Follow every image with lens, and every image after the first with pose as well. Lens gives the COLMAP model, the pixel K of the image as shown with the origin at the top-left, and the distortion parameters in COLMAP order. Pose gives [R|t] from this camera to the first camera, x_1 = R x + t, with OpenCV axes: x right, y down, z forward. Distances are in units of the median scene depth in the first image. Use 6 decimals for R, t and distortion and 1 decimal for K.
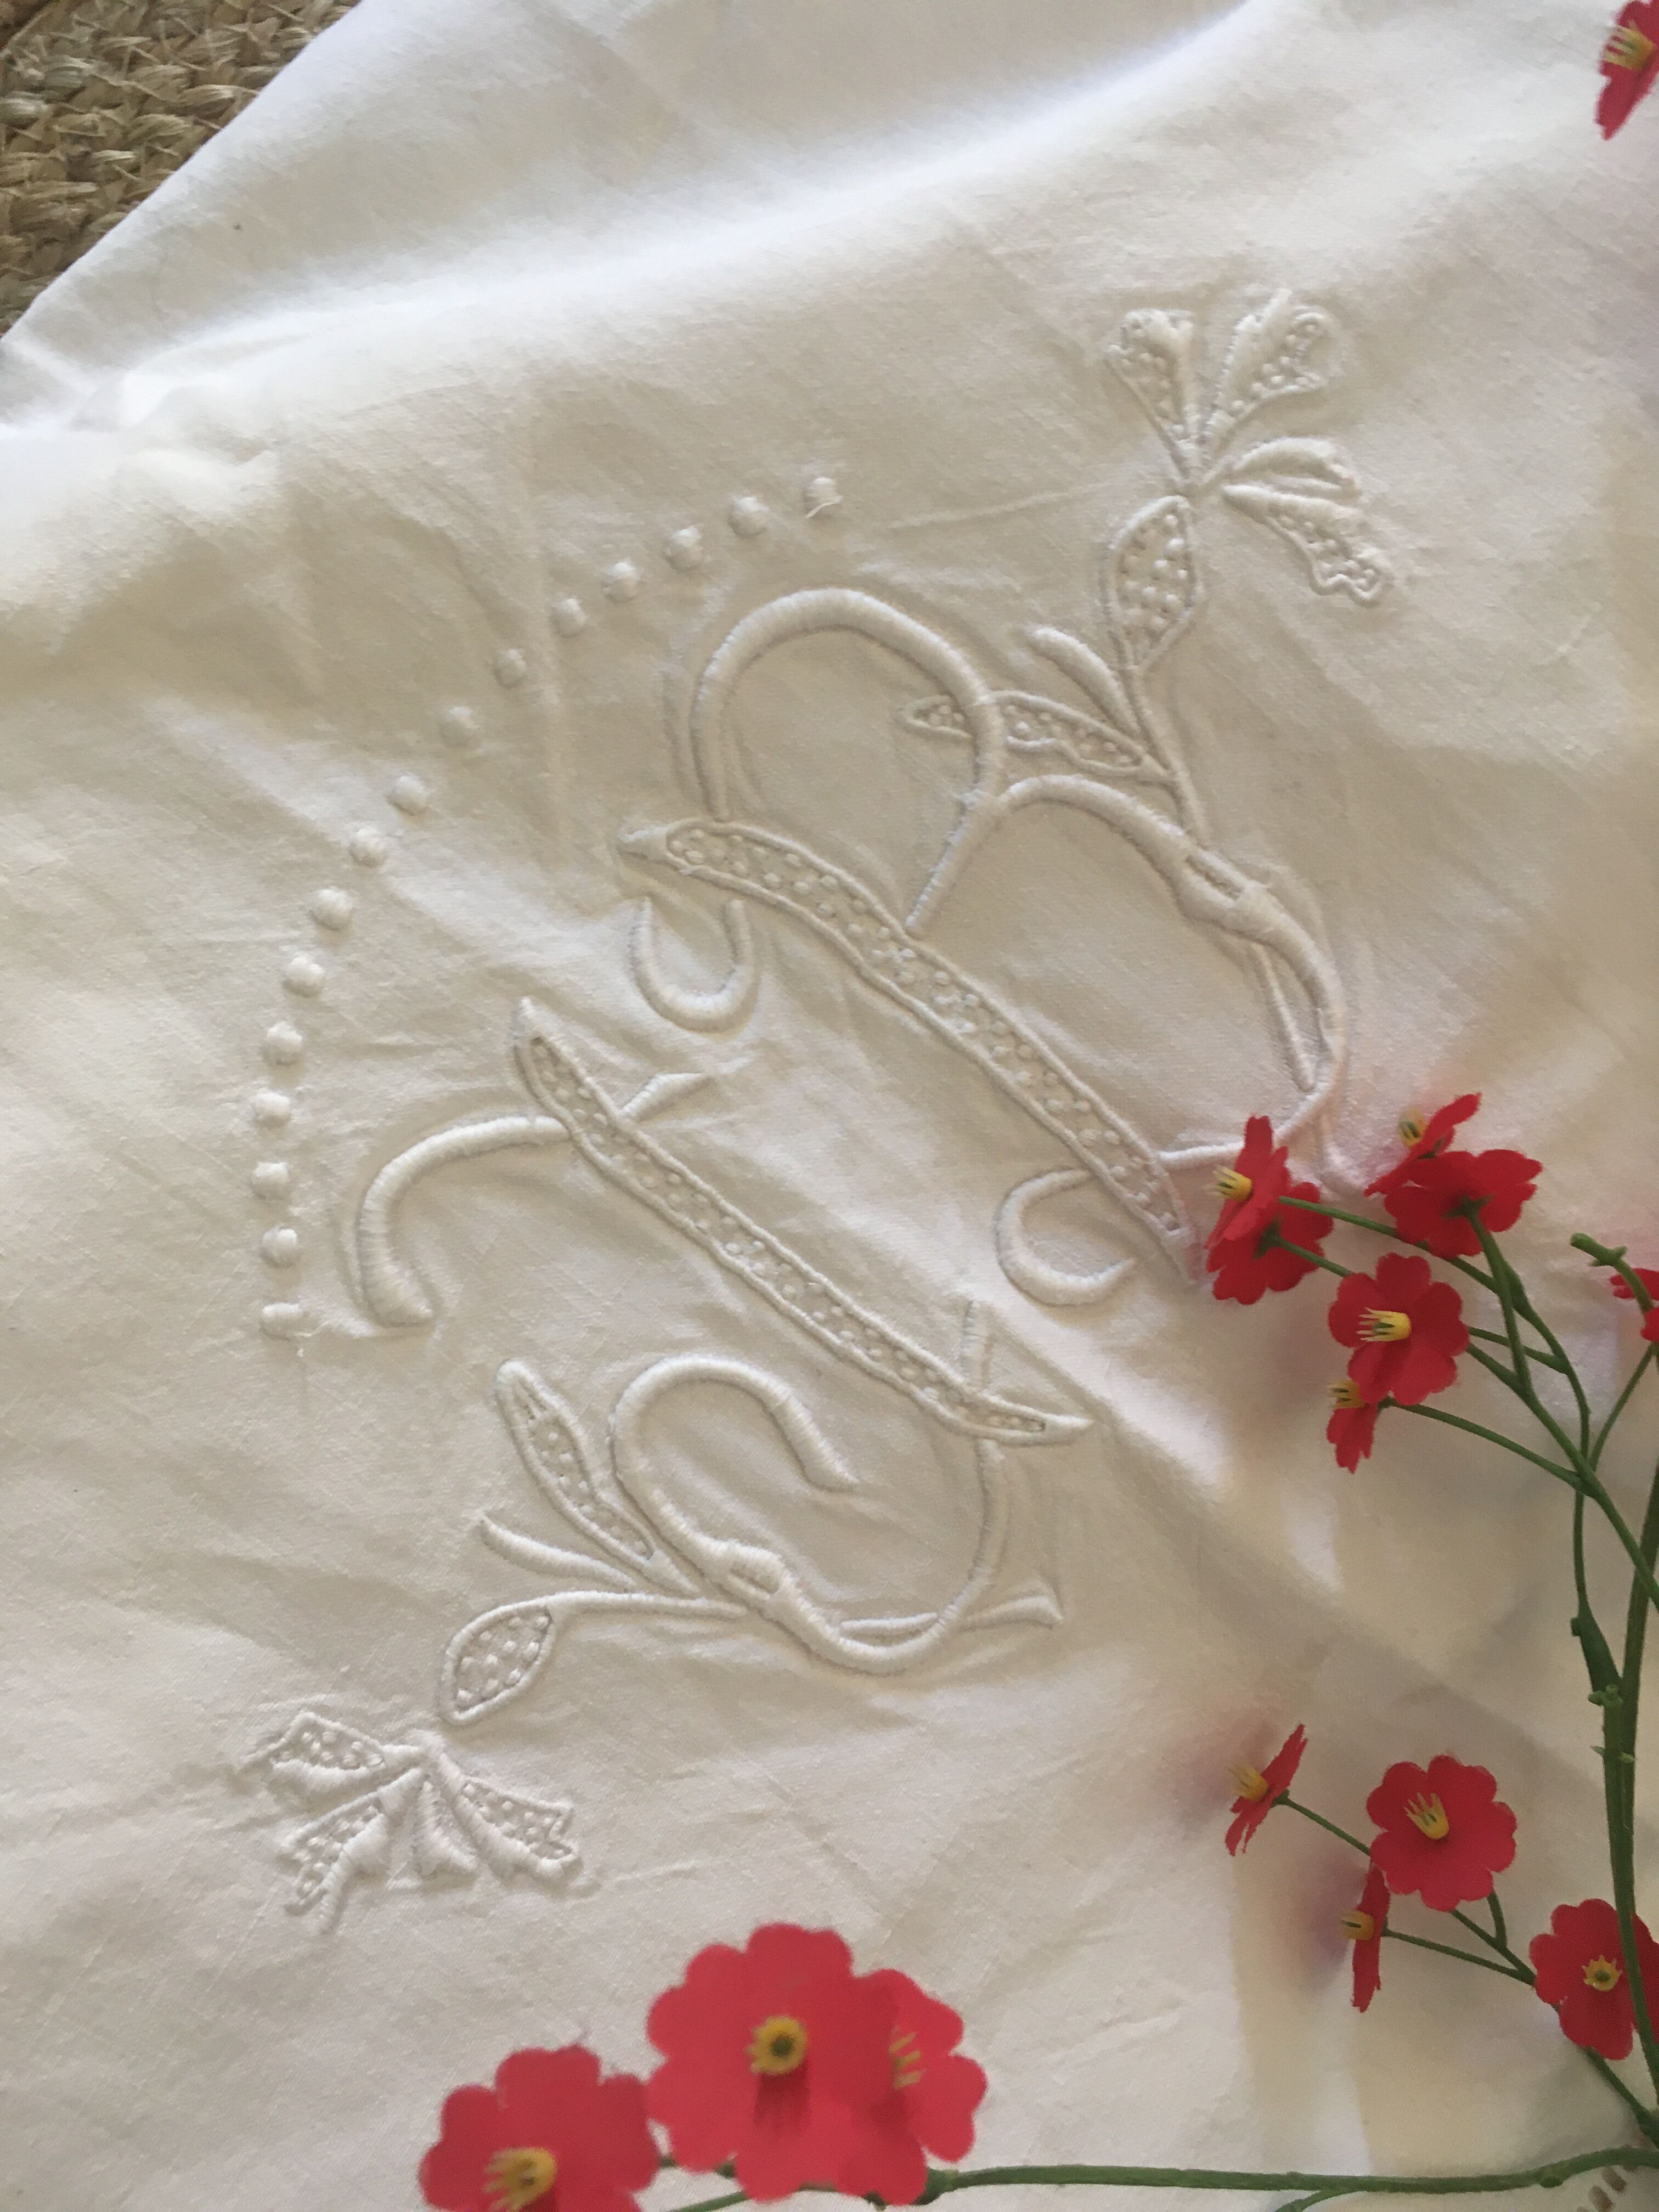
lens RADIAL K [[2244.0, 0, 851.7], [0, 2244.0, 1093.8], [0, 0, 1]] dist [0.021252, 0.000000]
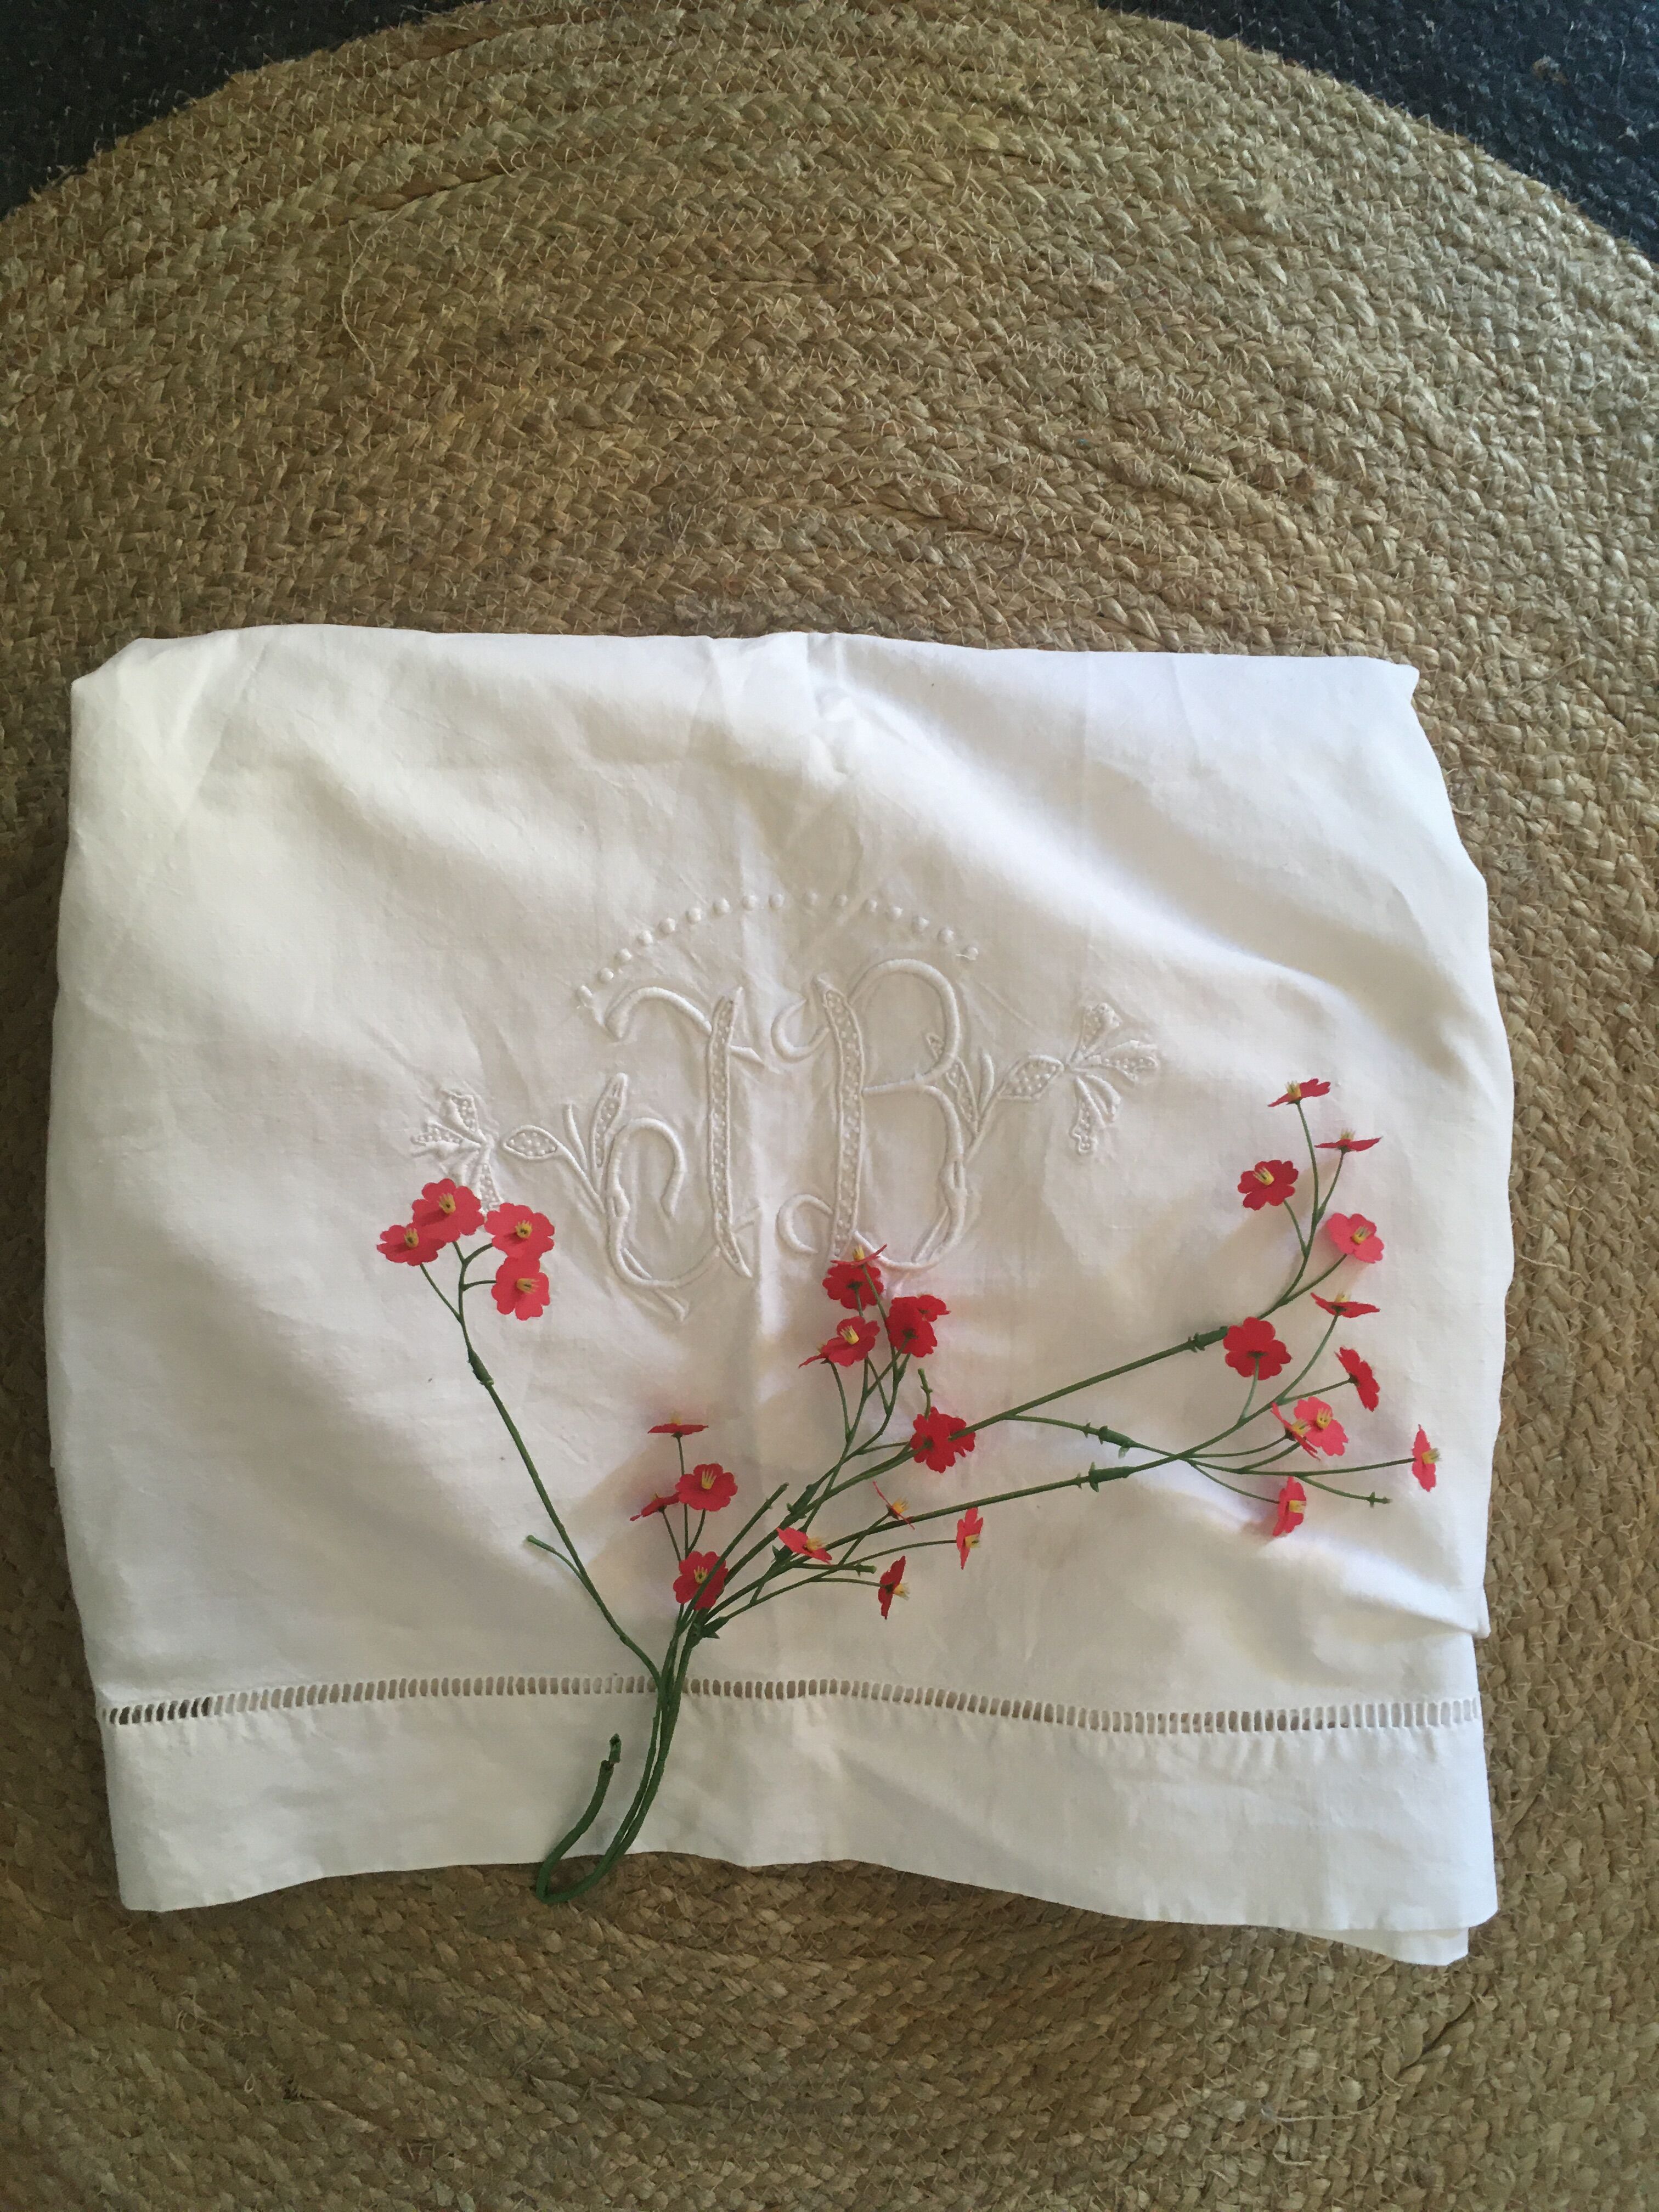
lens RADIAL K [[2244.0, 0, 819.2], [0, 2244.0, 1098.7], [0, 0, 1]] dist [0.021252, 0.000000]
pose [[0.618127, 0.776623, -0.121558, 0.307392], [-0.779471, 0.625566, 0.033046, -0.115247], [0.101707, 0.074324, 0.992034, -1.460714]]
